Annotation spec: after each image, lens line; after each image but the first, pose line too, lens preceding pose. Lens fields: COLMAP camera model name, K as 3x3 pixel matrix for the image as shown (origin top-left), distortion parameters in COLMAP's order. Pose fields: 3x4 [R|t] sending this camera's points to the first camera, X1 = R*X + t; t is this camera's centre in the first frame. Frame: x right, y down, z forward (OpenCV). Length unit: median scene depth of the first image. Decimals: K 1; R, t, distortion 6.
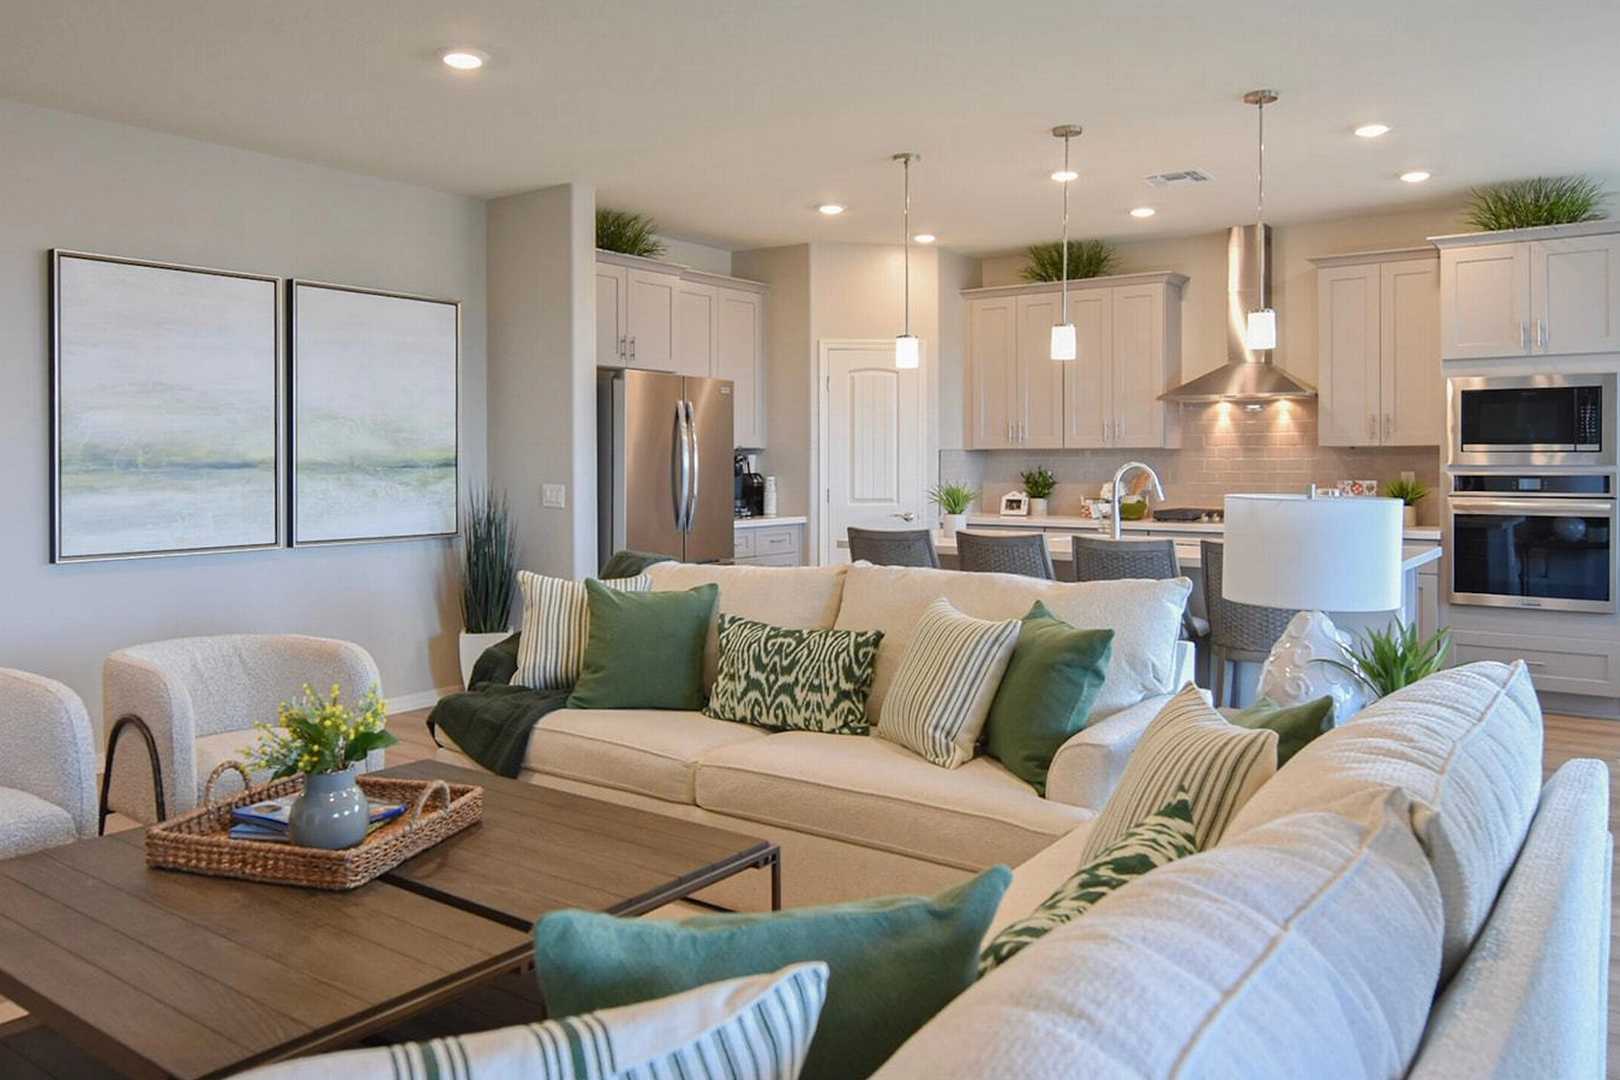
lens RADIAL K [[1204.5, 0, 788.7], [0, 1204.5, 466.9], [0, 0, 1]] dist [0.062074, -0.000078]
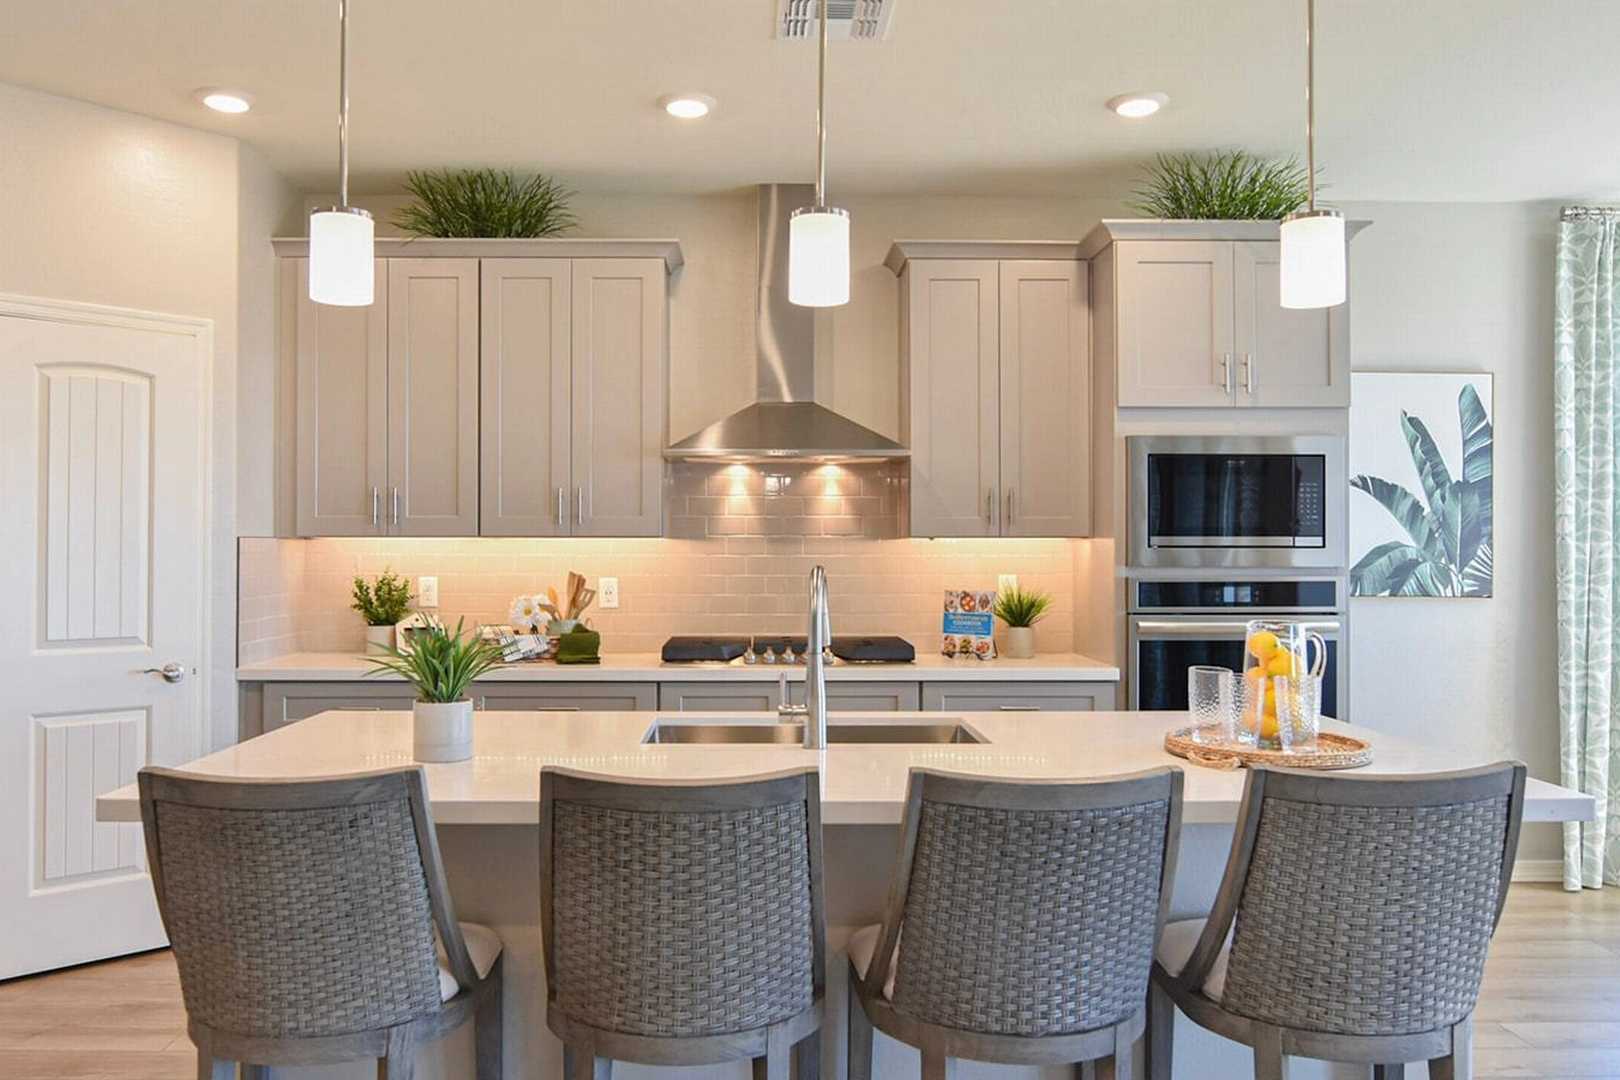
lens RADIAL K [[1270.1, 0, 810.0], [0, 1270.1, 540.0], [0, 0, 1]] dist [-0.013179, -0.002719]
pose [[0.785165, 0.007451, 0.619242, -0.021512], [0.001928, 0.999893, -0.014476, -0.006187], [-0.619284, 0.012560, 0.785067, 0.564893]]
